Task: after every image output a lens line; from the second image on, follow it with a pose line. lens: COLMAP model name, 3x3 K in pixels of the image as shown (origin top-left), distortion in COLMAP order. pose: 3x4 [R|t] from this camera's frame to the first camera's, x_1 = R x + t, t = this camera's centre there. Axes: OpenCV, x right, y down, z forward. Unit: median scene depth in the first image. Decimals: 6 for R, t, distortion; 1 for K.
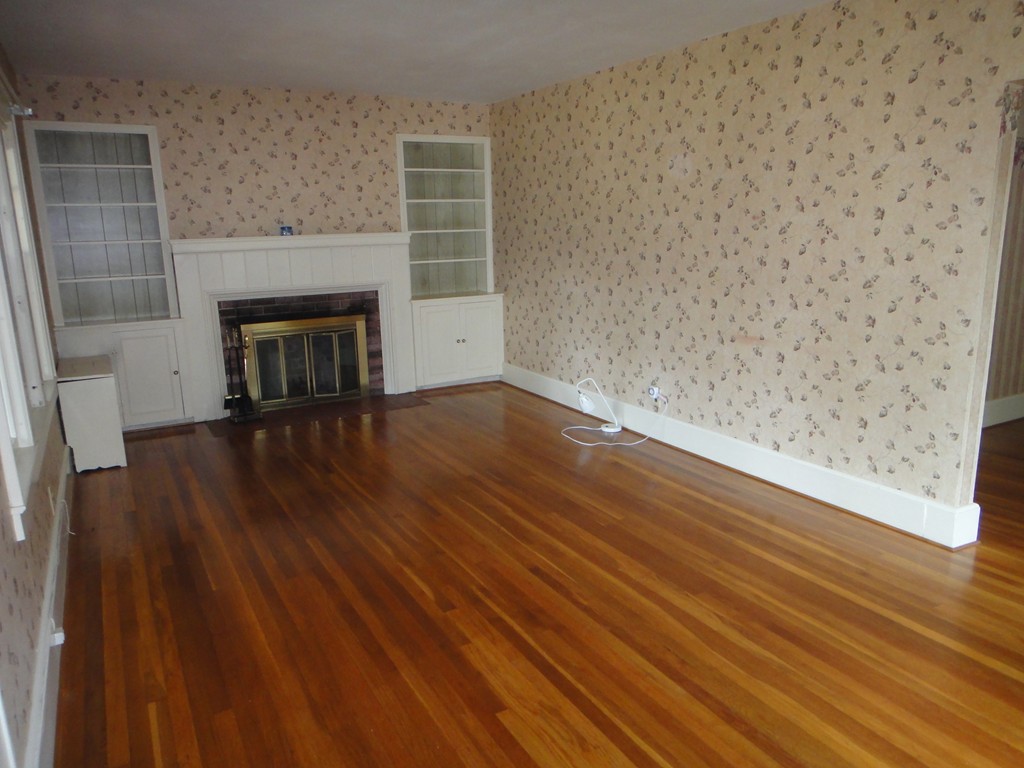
lens RADIAL K [[736.7, 0, 515.3], [0, 736.7, 377.3], [0, 0, 1]] dist [0.009929, 0.000011]
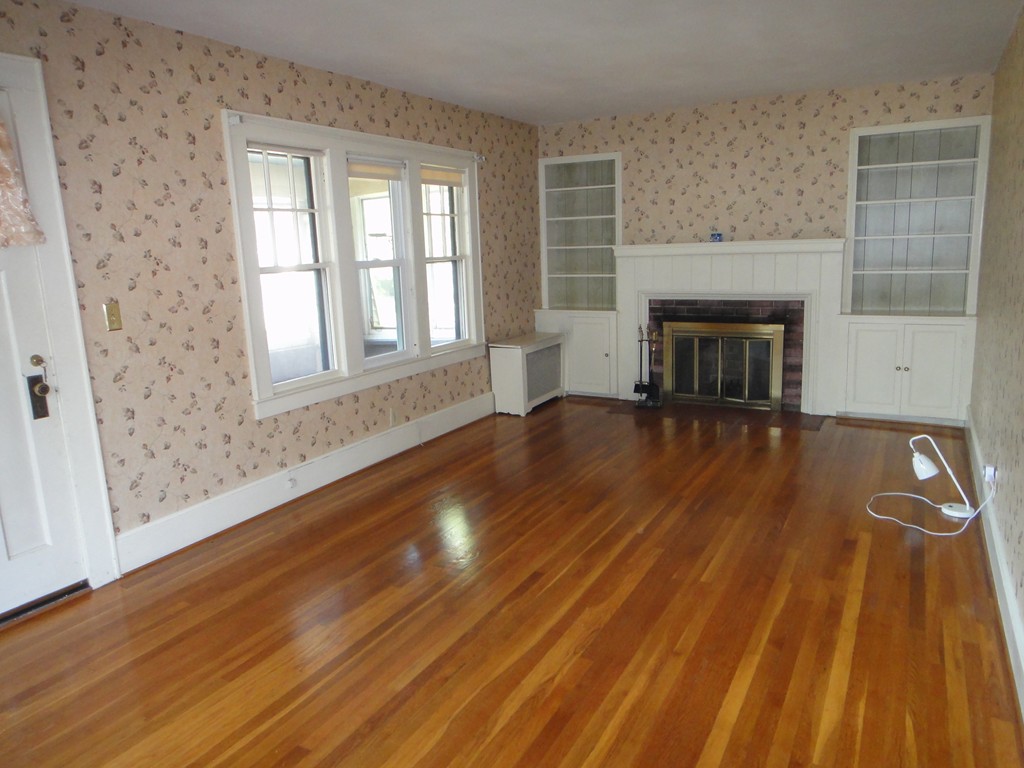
lens RADIAL K [[736.7, 0, 515.3], [0, 736.7, 377.3], [0, 0, 1]] dist [0.009929, 0.000011]
pose [[0.527351, 0.161741, -0.834111, 0.443704], [-0.156585, 0.983399, 0.091692, -0.054351], [0.835094, 0.082256, 0.543922, 0.206715]]
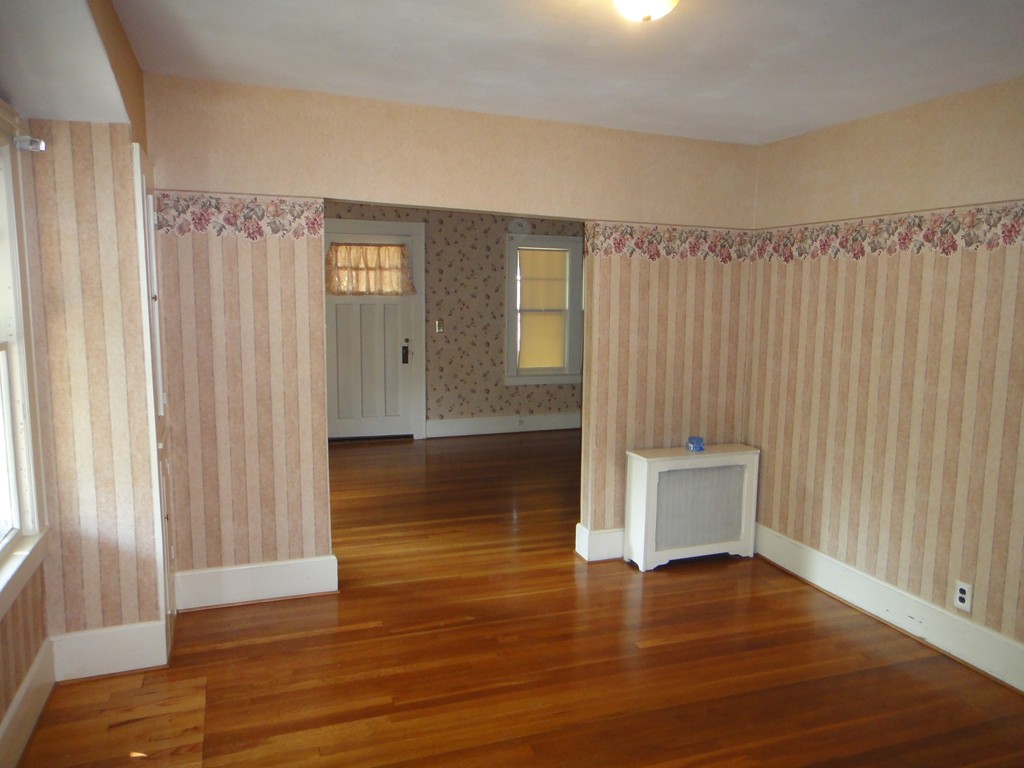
lens RADIAL K [[736.7, 0, 515.3], [0, 736.7, 377.3], [0, 0, 1]] dist [0.009929, 0.000011]
pose [[-0.153144, 0.139621, -0.978291, 1.931309], [-0.219117, 0.960528, 0.171387, -0.318413], [0.963605, 0.240607, -0.116506, 1.028506]]
